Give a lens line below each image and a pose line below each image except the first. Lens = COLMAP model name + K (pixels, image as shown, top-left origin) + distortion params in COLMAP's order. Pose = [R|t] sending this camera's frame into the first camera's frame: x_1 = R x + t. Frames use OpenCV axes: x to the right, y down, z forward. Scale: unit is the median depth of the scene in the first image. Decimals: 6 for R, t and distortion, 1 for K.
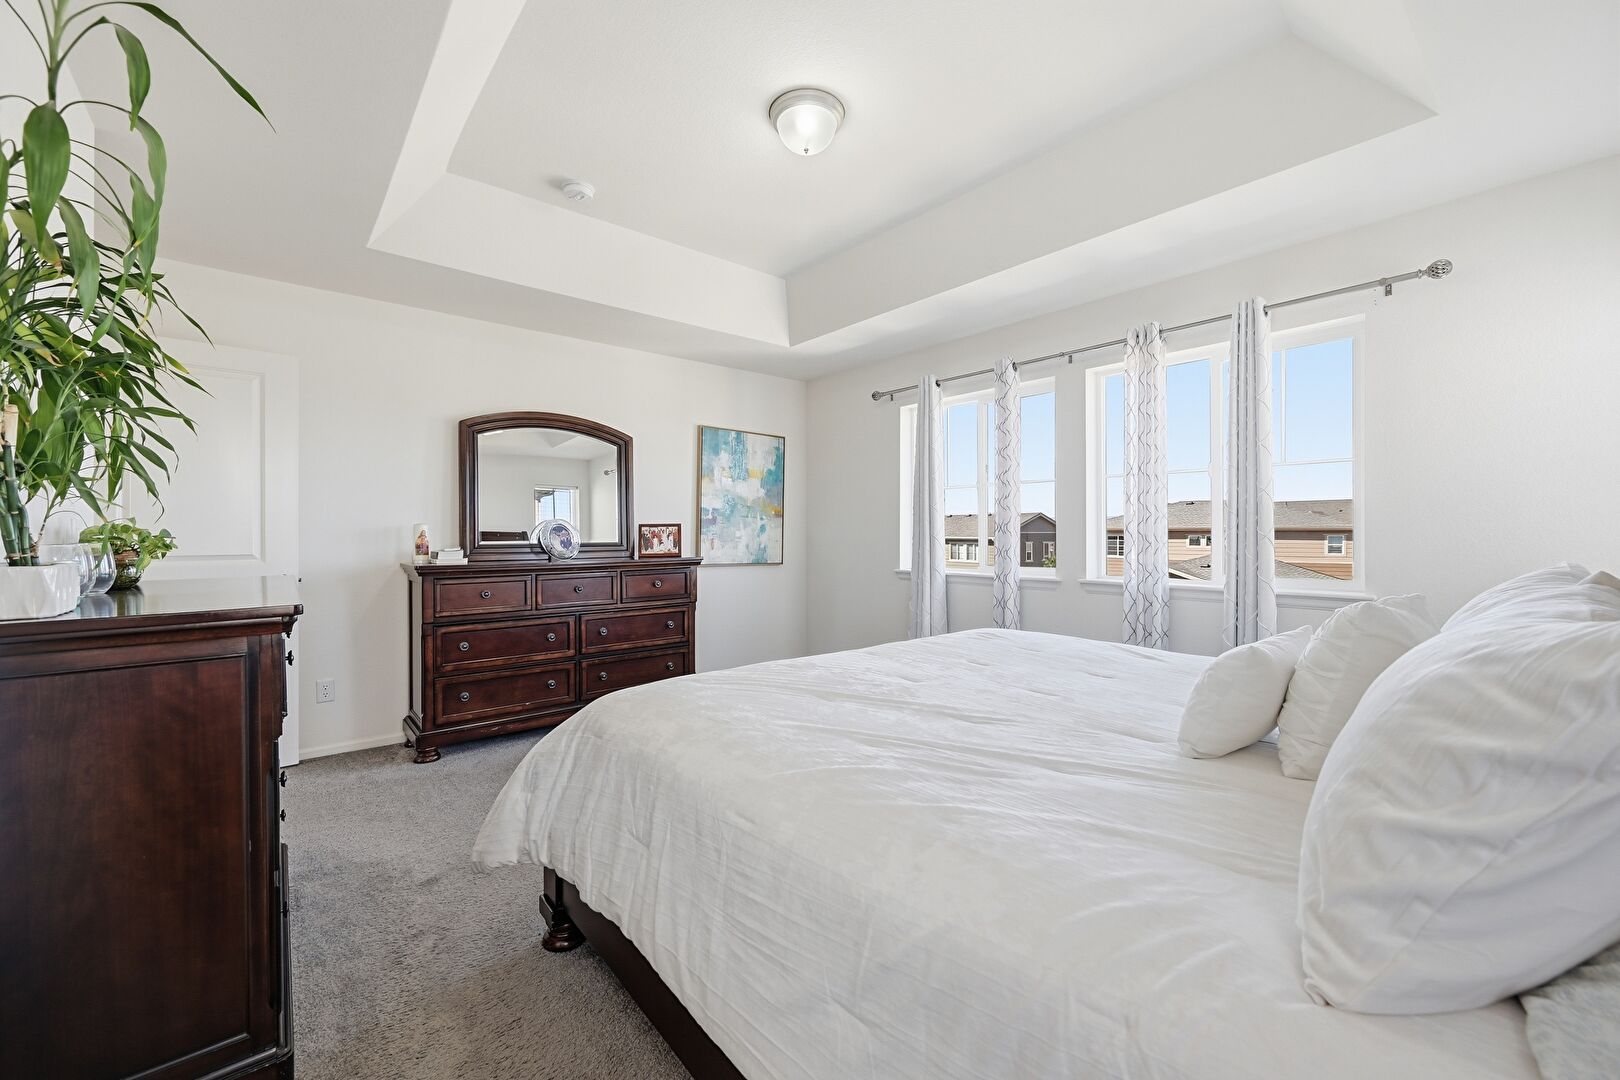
lens RADIAL K [[647.1, 0, 805.0], [0, 647.1, 532.3], [0, 0, 1]] dist [-0.000284, 0.000105]
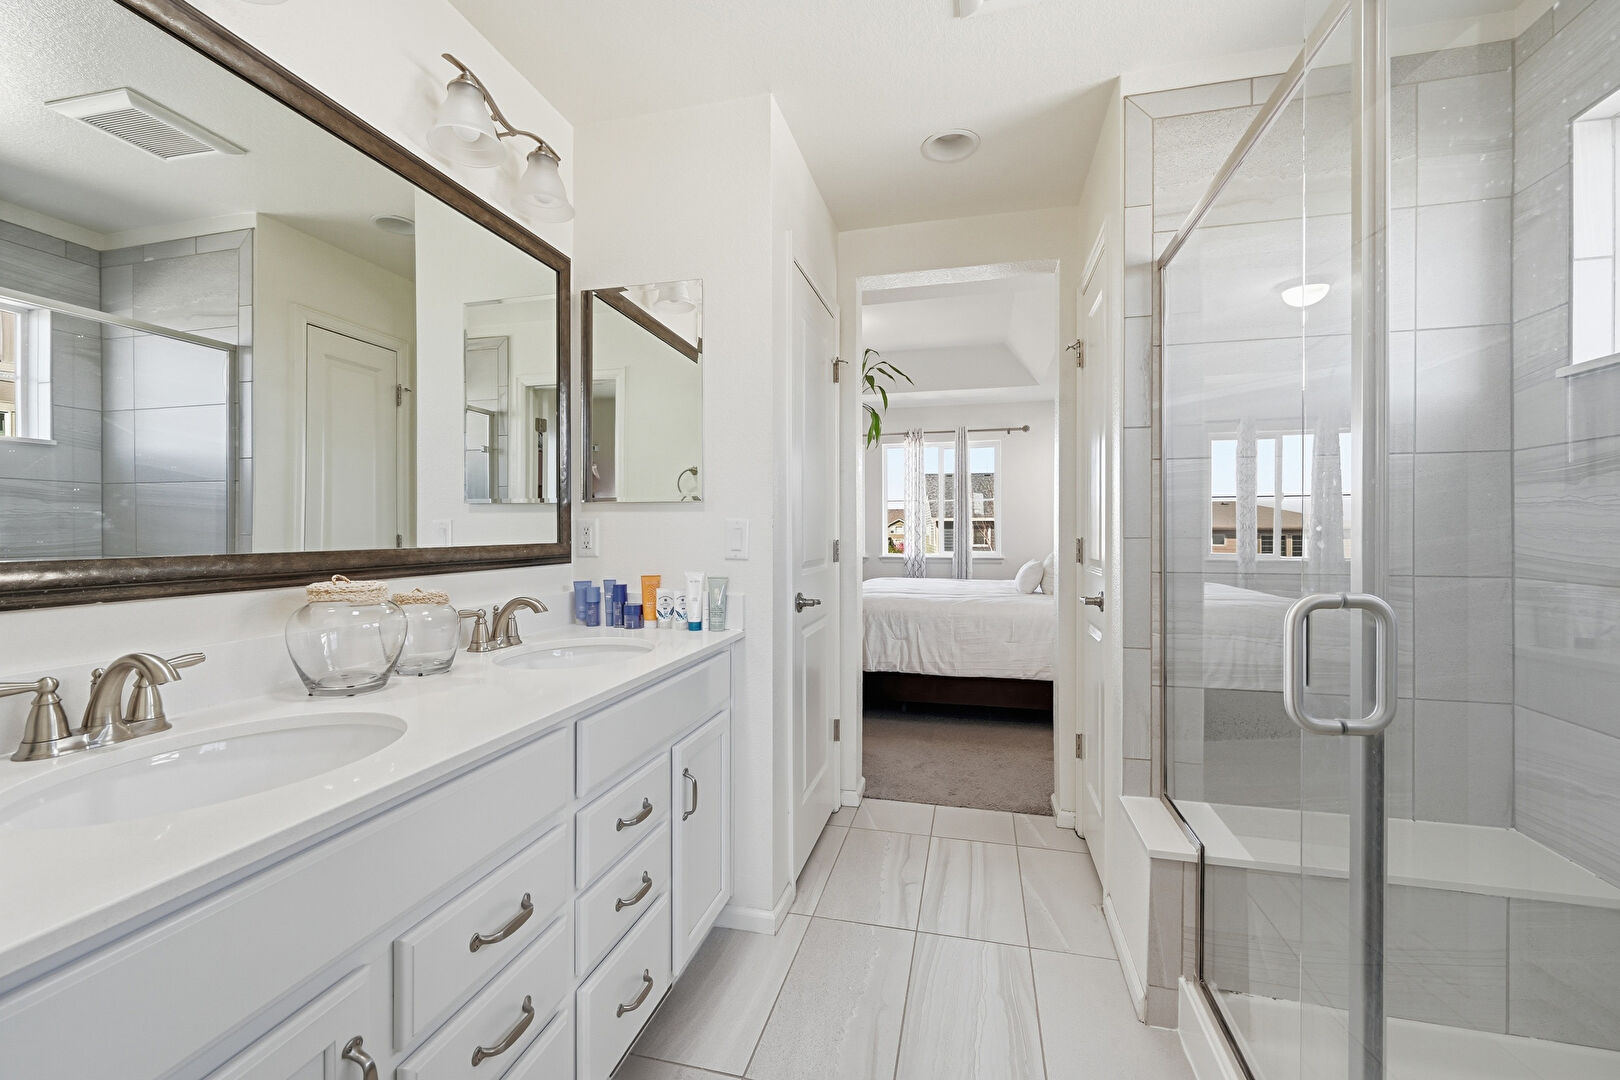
lens RADIAL K [[647.1, 0, 805.0], [0, 647.1, 532.3], [0, 0, 1]] dist [-0.000284, 0.000105]
pose [[0.811559, -0.000014, 0.584271, -0.773349], [0.000363, 1.000000, -0.000481, 0.006616], [-0.584271, 0.000603, 0.811559, -0.361923]]
